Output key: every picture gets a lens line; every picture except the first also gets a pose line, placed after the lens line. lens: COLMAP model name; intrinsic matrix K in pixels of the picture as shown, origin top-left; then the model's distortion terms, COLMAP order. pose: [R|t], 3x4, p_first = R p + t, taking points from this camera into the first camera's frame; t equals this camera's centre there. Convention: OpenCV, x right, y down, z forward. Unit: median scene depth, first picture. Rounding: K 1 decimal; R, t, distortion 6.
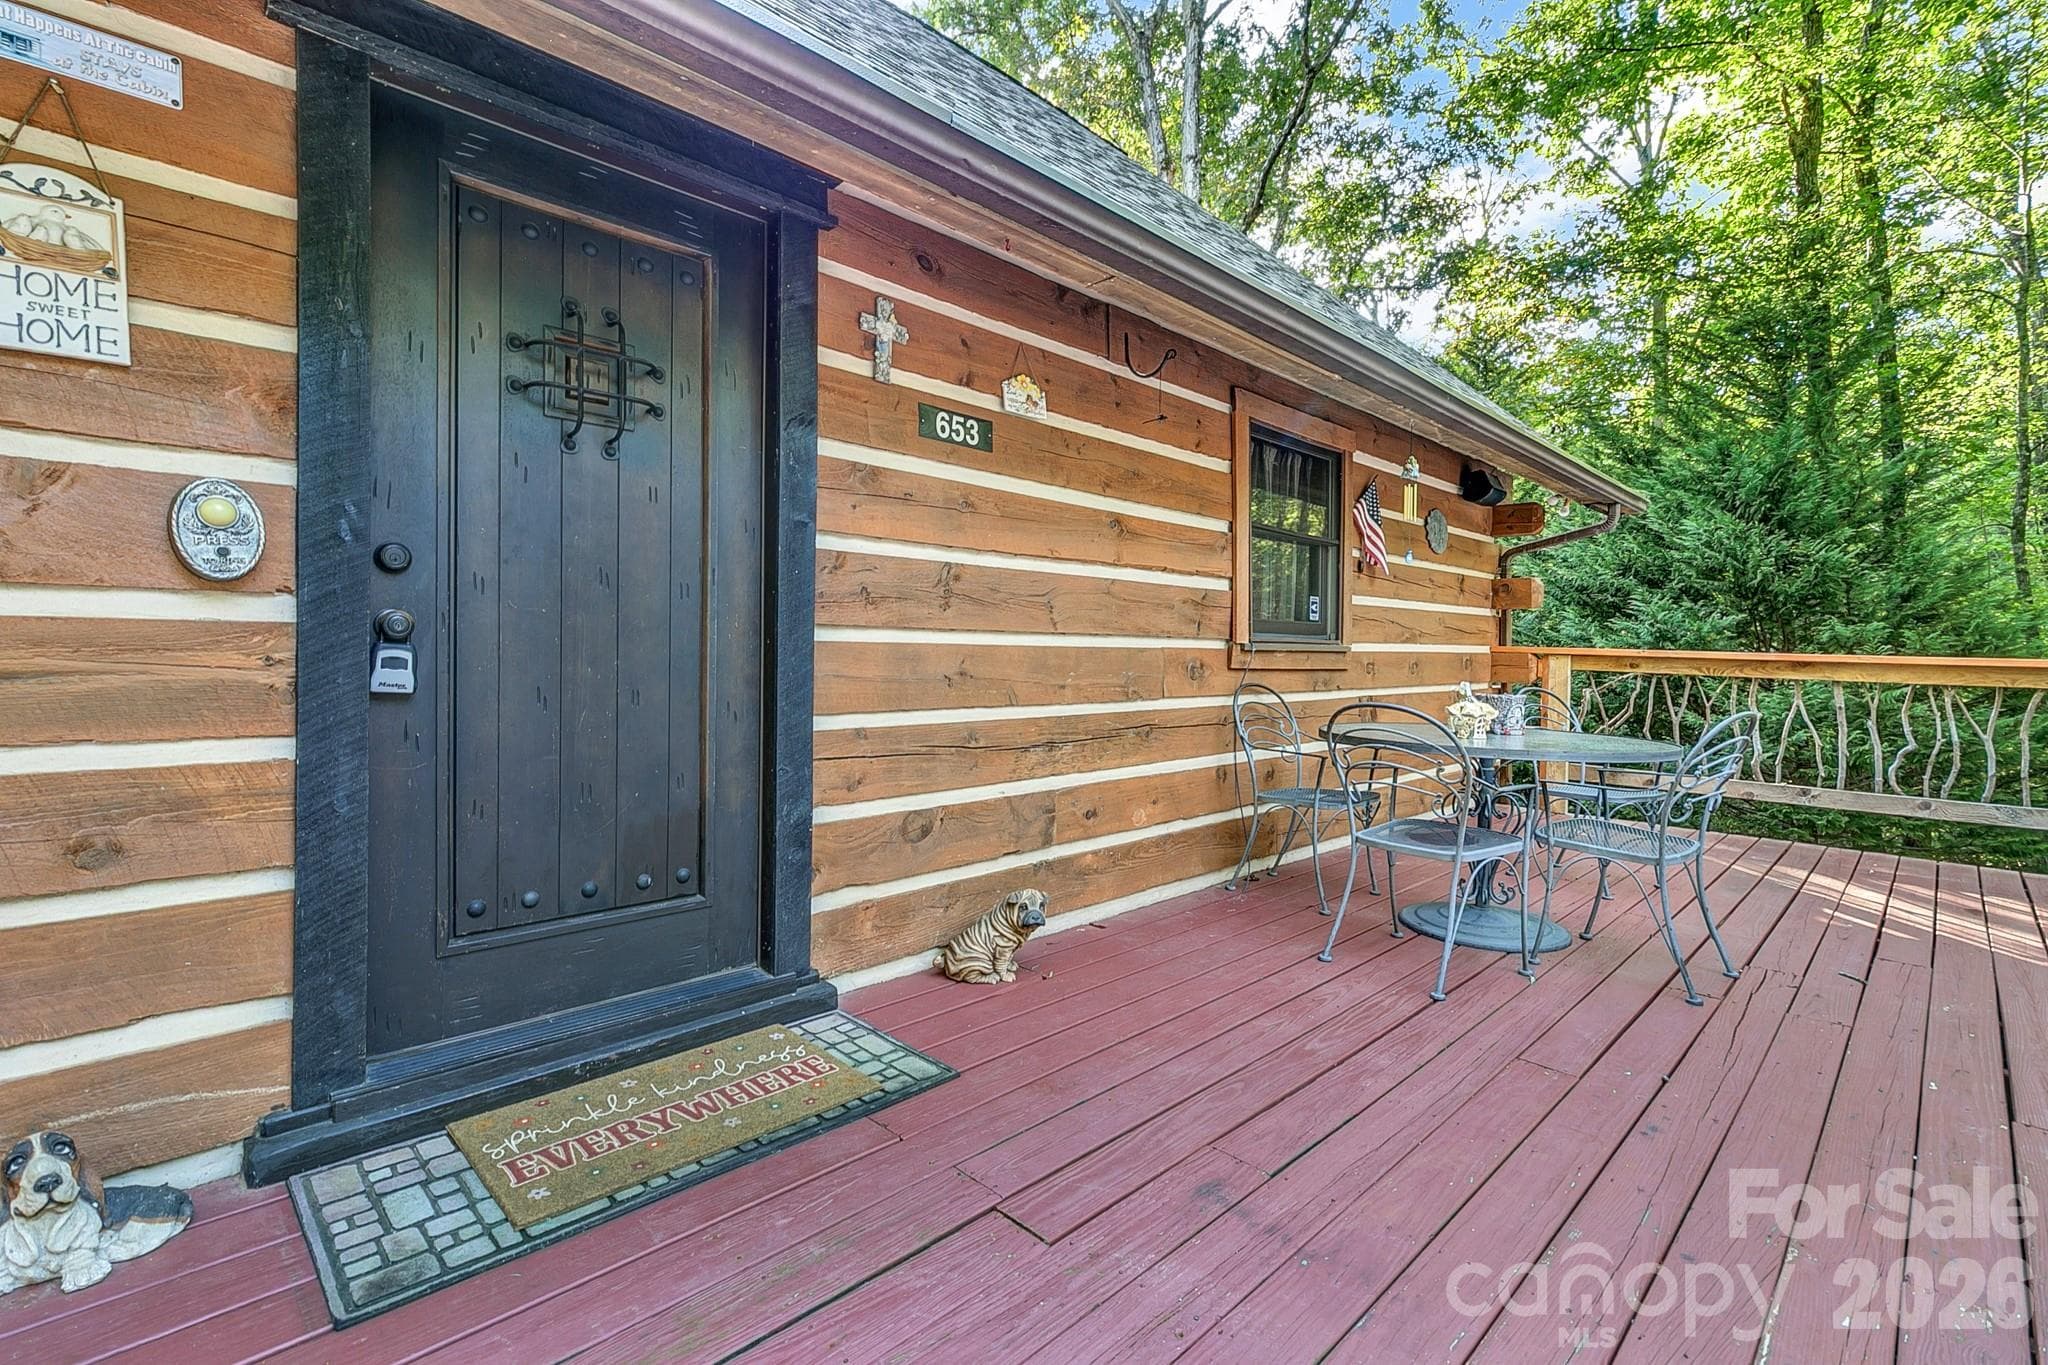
lens RADIAL K [[930.8, 0, 1018.4], [0, 930.8, 675.5], [0, 0, 1]] dist [0.010658, -0.000319]
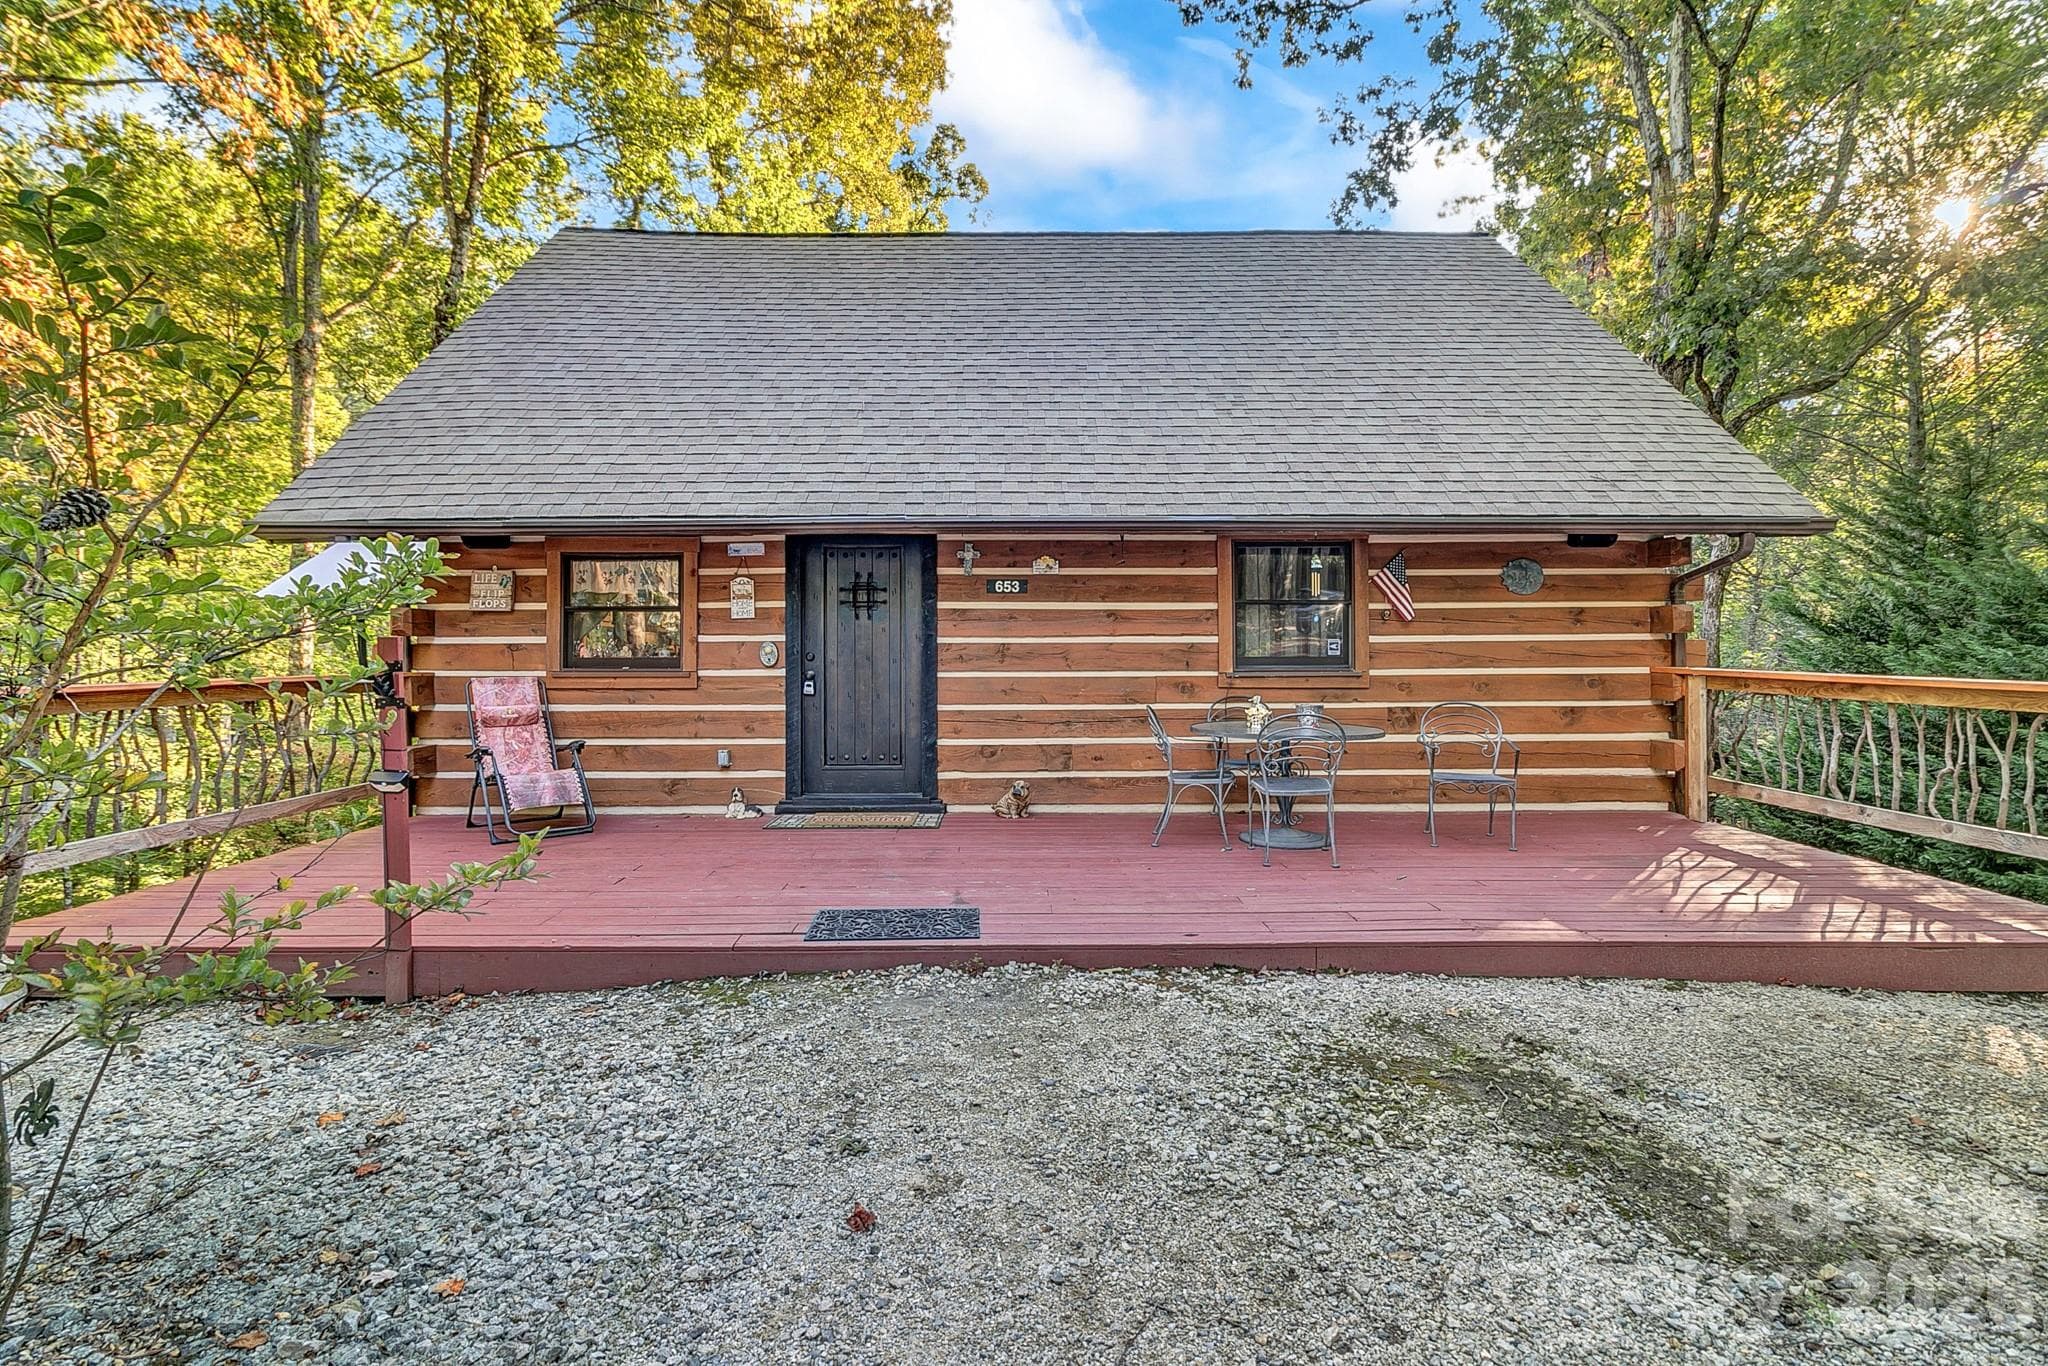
lens RADIAL K [[930.8, 0, 1030.0], [0, 930.8, 679.9], [0, 0, 1]] dist [0.010658, -0.000319]
pose [[0.718005, 0.001703, -0.696036, 1.725191], [-0.005525, 0.999979, -0.003253, -0.019612], [0.696016, 0.006181, 0.717999, -0.700151]]
